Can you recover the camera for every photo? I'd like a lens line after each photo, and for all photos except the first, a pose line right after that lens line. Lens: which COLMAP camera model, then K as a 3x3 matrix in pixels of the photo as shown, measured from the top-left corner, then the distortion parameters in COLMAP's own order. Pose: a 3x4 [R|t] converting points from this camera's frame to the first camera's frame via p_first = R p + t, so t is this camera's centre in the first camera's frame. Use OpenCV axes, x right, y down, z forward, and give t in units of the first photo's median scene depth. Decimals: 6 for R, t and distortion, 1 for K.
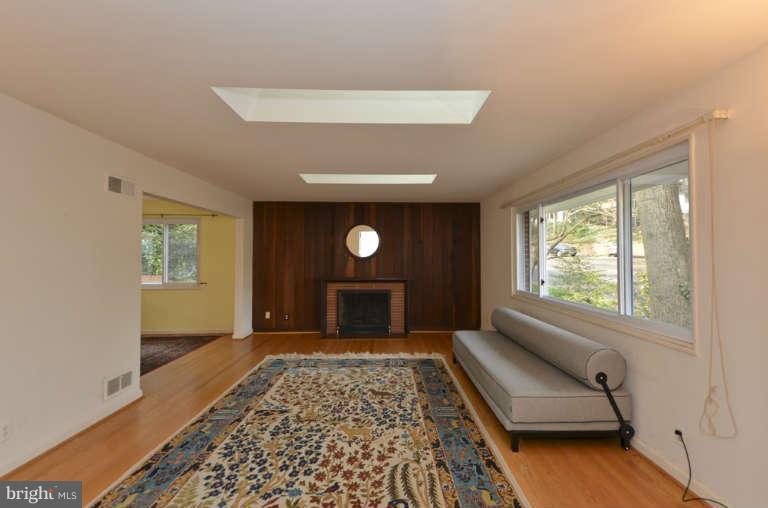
lens RADIAL K [[327.6, 0, 384.0], [0, 327.6, 254.0], [0, 0, 1]] dist [0.083298, -0.062745]
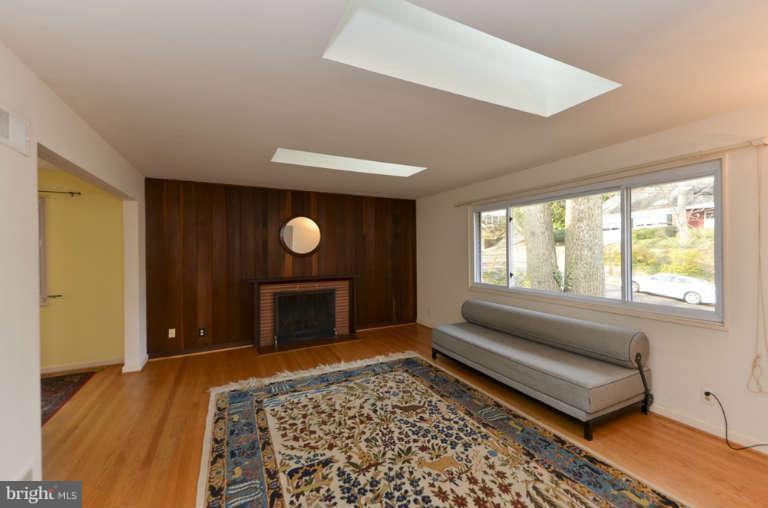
lens RADIAL K [[315.6, 0, 384.0], [0, 315.6, 254.0], [0, 0, 1]] dist [0.079560, -0.043946]
pose [[0.901023, -0.012365, 0.433596, -0.433361], [0.003683, 0.999776, 0.020856, -0.010758], [-0.433756, -0.017195, 0.900866, 0.259367]]
